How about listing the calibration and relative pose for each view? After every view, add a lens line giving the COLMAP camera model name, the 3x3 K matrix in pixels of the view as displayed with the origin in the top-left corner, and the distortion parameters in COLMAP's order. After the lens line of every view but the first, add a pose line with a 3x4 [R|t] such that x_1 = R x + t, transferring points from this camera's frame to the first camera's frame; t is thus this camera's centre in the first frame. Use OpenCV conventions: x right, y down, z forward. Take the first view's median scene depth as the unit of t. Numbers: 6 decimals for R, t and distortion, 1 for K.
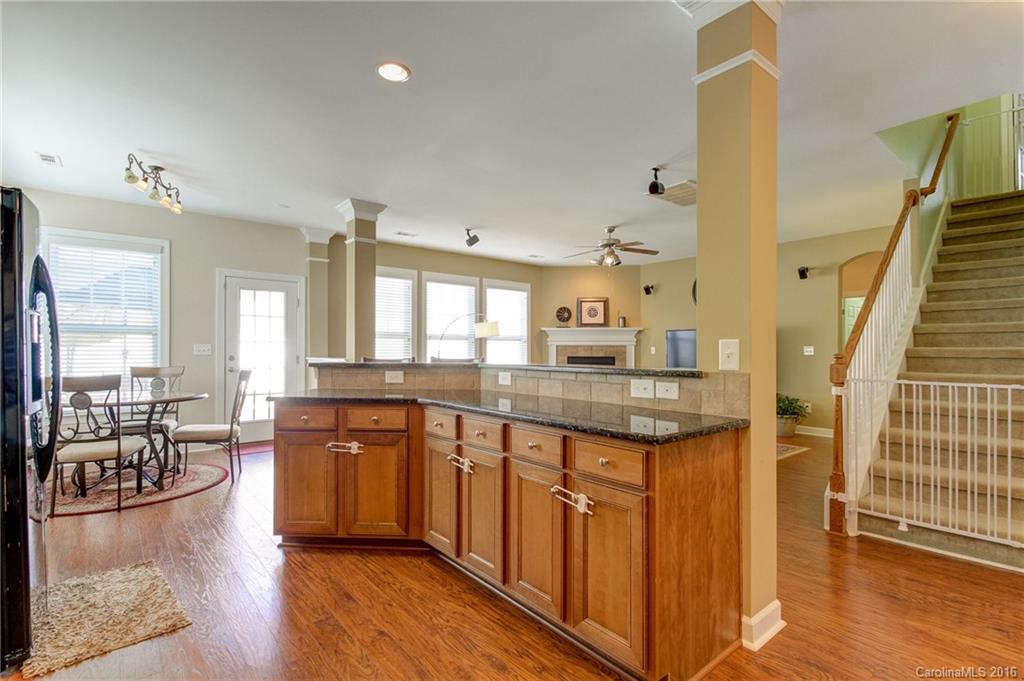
lens RADIAL K [[488.5, 0, 521.1], [0, 488.5, 345.4], [0, 0, 1]] dist [-0.003514, 0.000127]
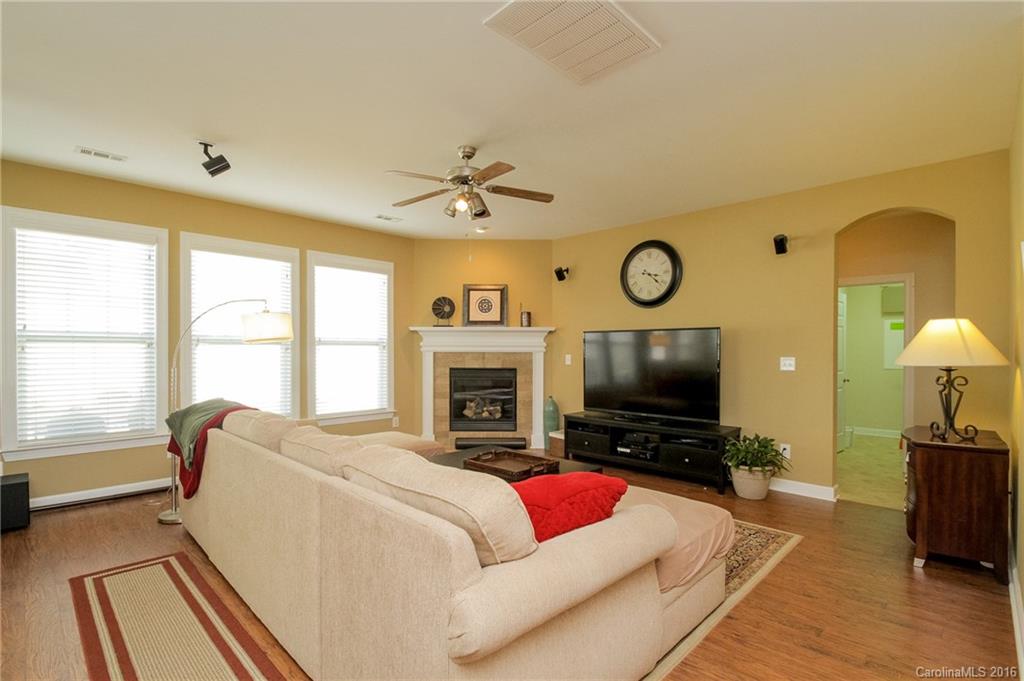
lens RADIAL K [[488.5, 0, 517.4], [0, 488.5, 355.0], [0, 0, 1]] dist [-0.003514, 0.000127]
pose [[0.995976, 0.000793, 0.089618, 0.130541], [-0.002432, 0.999832, 0.018175, -0.008972], [-0.089589, -0.018319, 0.995810, 0.292806]]
